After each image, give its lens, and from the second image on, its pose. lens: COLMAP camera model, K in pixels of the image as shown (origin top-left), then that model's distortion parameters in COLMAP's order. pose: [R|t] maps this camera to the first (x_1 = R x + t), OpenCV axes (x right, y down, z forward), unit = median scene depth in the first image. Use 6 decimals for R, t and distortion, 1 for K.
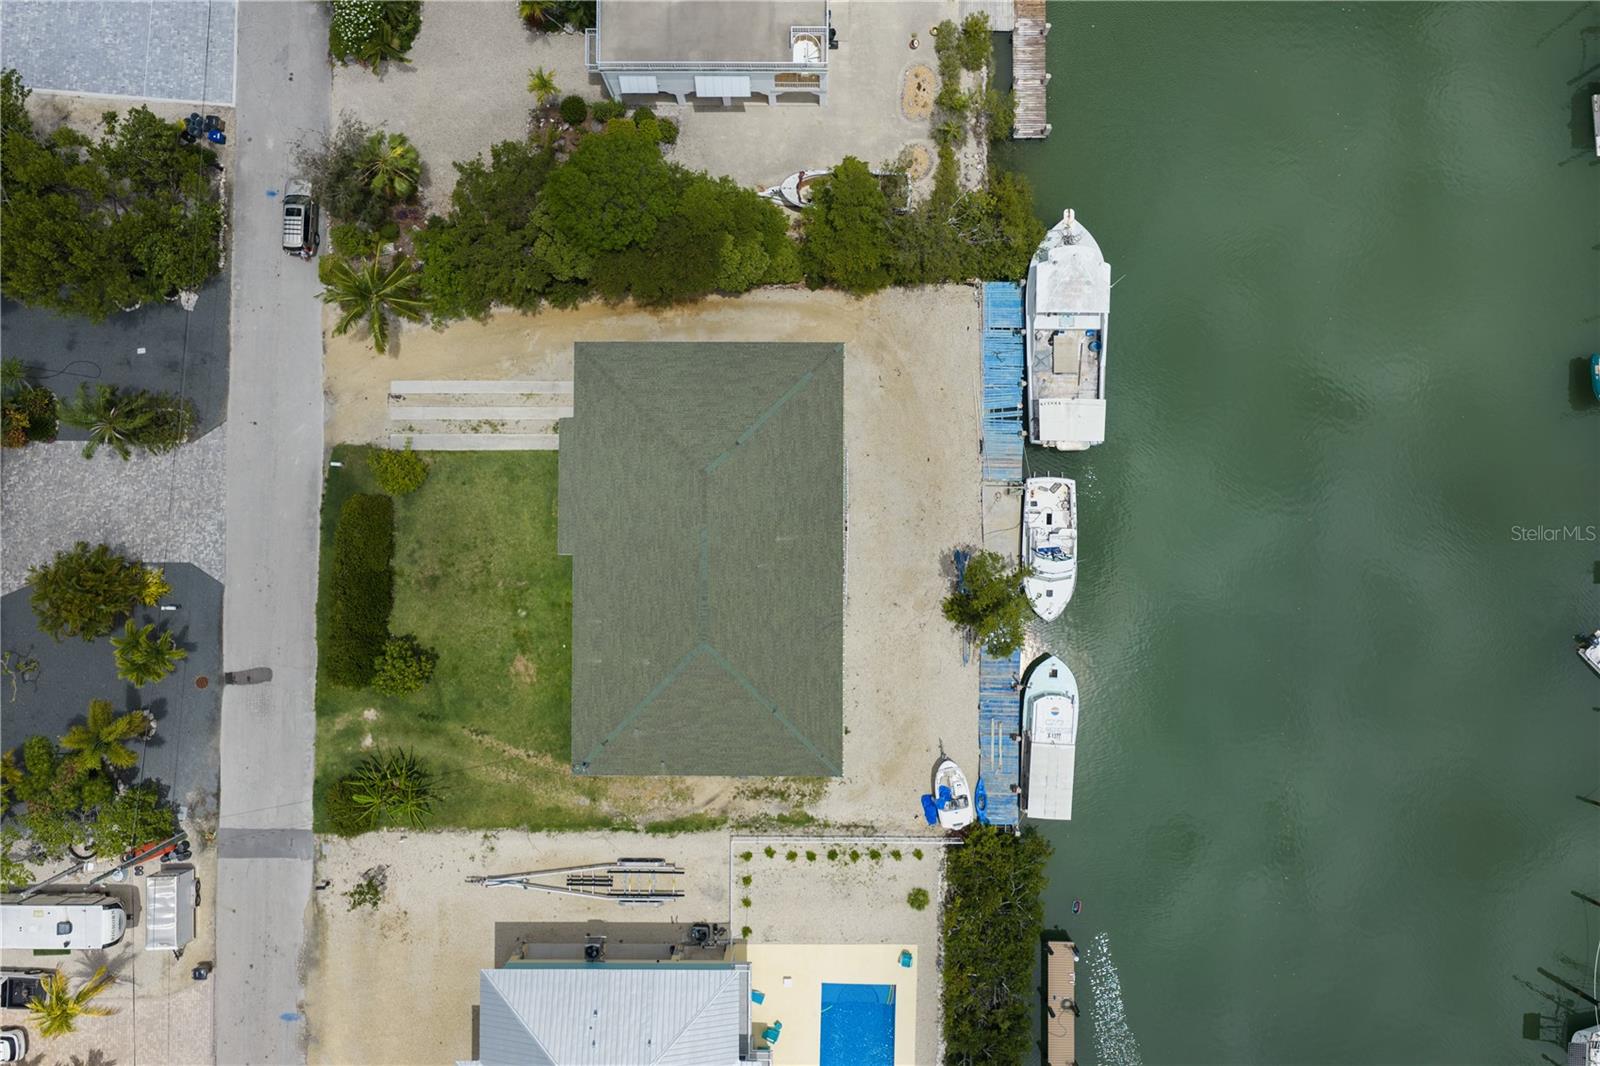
lens RADIAL K [[1331.4, 0, 809.5], [0, 1331.4, 530.9], [0, 0, 1]] dist [-0.004073, -0.001748]
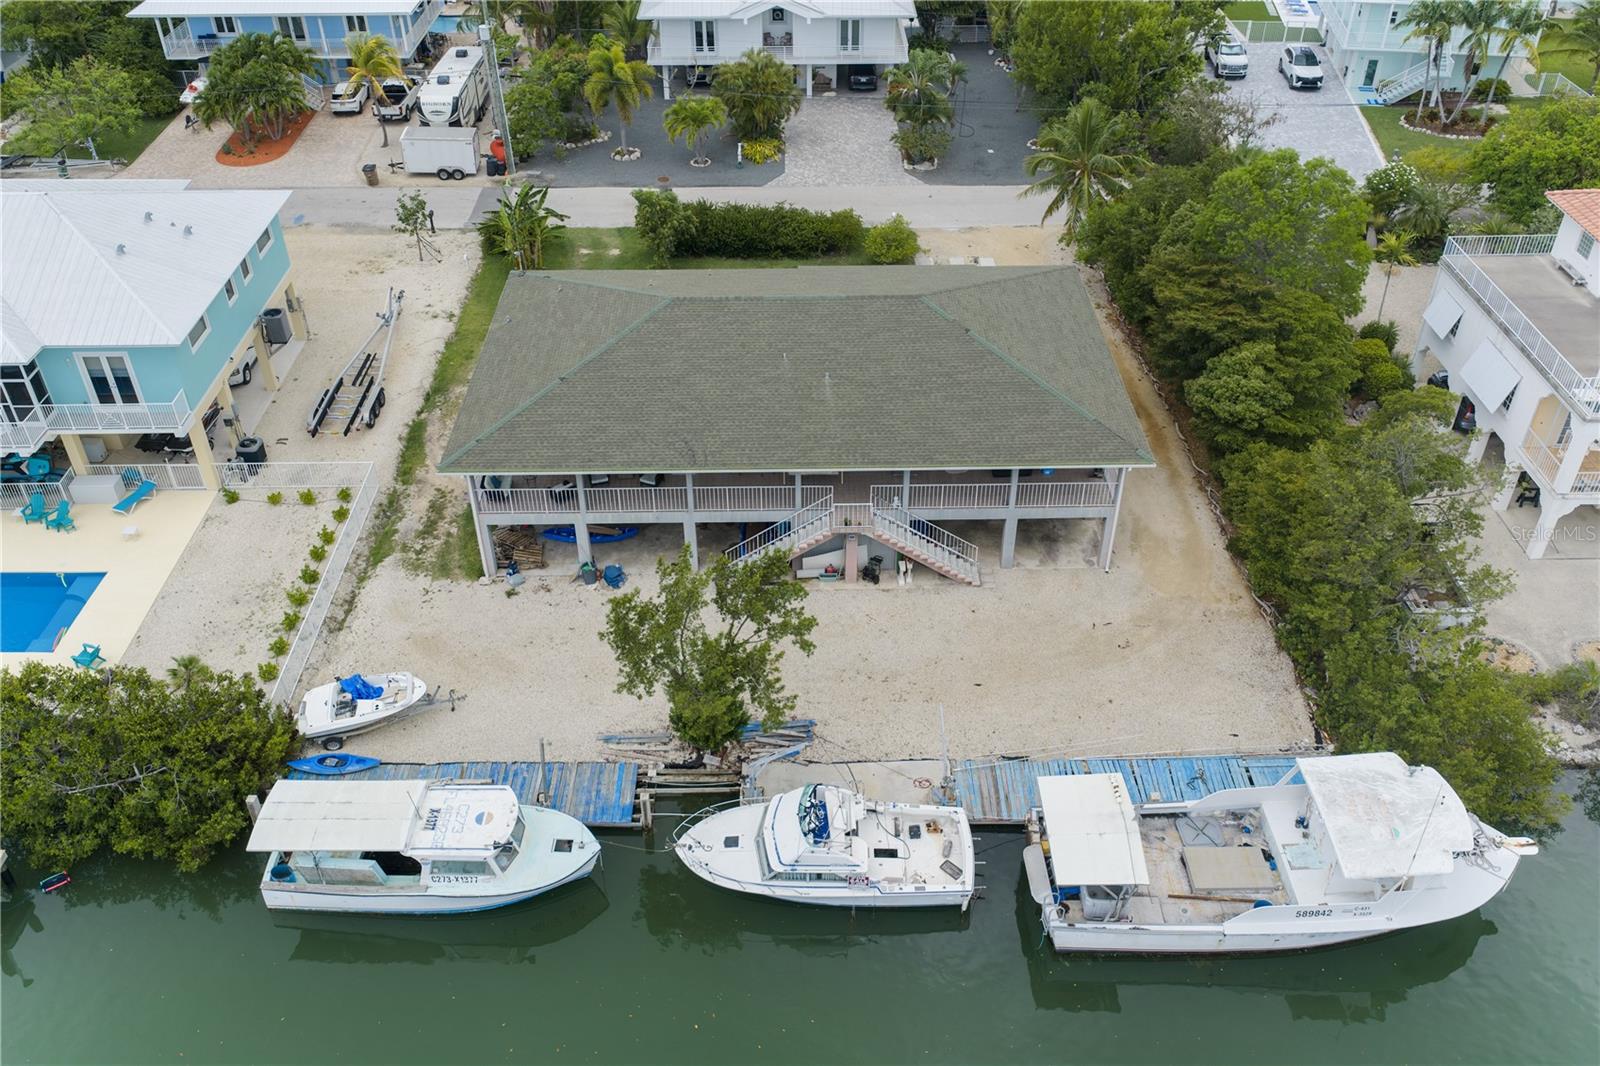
lens RADIAL K [[1331.4, 0, 809.5], [0, 1331.4, 530.9], [0, 0, 1]] dist [-0.004073, -0.001748]
pose [[0.020495, 0.606508, -0.794814, 0.490985], [-0.999743, 0.004758, -0.022148, 0.028905], [-0.009651, 0.795063, 0.606449, 0.610107]]
